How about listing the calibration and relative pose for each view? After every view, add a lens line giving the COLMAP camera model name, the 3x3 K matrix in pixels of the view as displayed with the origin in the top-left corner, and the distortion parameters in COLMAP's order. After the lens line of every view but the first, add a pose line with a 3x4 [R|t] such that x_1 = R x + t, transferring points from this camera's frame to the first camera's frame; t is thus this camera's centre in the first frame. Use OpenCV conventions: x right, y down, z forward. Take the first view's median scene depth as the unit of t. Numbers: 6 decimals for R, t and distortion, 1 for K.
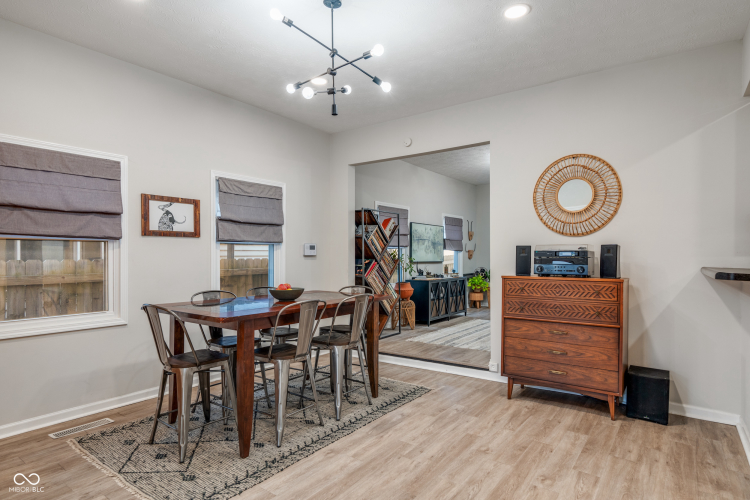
lens RADIAL K [[421.3, 0, 373.7], [0, 421.3, 260.3], [0, 0, 1]] dist [0.003203, 0.001222]
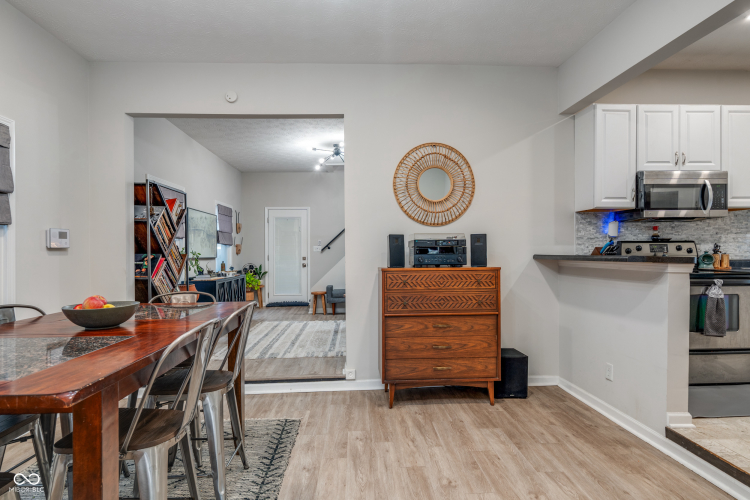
lens RADIAL K [[416.6, 0, 375.6], [0, 416.6, 253.2], [0, 0, 1]] dist [0.001156, 0.000651]
pose [[0.774453, -0.009750, 0.632557, -0.250264], [0.017001, 0.999841, -0.005403, 0.009889], [-0.632403, 0.014939, 0.774495, 0.341120]]
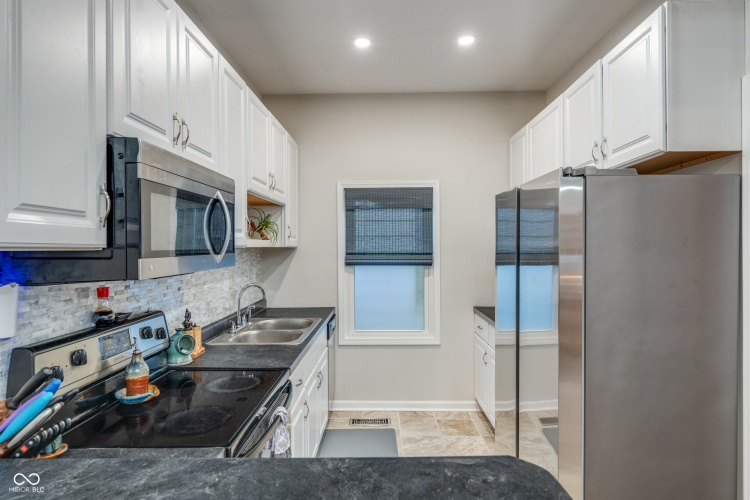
lens RADIAL K [[416.6, 0, 375.6], [0, 416.6, 253.2], [0, 0, 1]] dist [0.001156, 0.000651]
pose [[-0.576516, -0.011258, 0.817008, 0.448576], [0.015710, 0.999568, 0.024859, -0.088688], [-0.816935, 0.027166, -0.576090, 0.712518]]
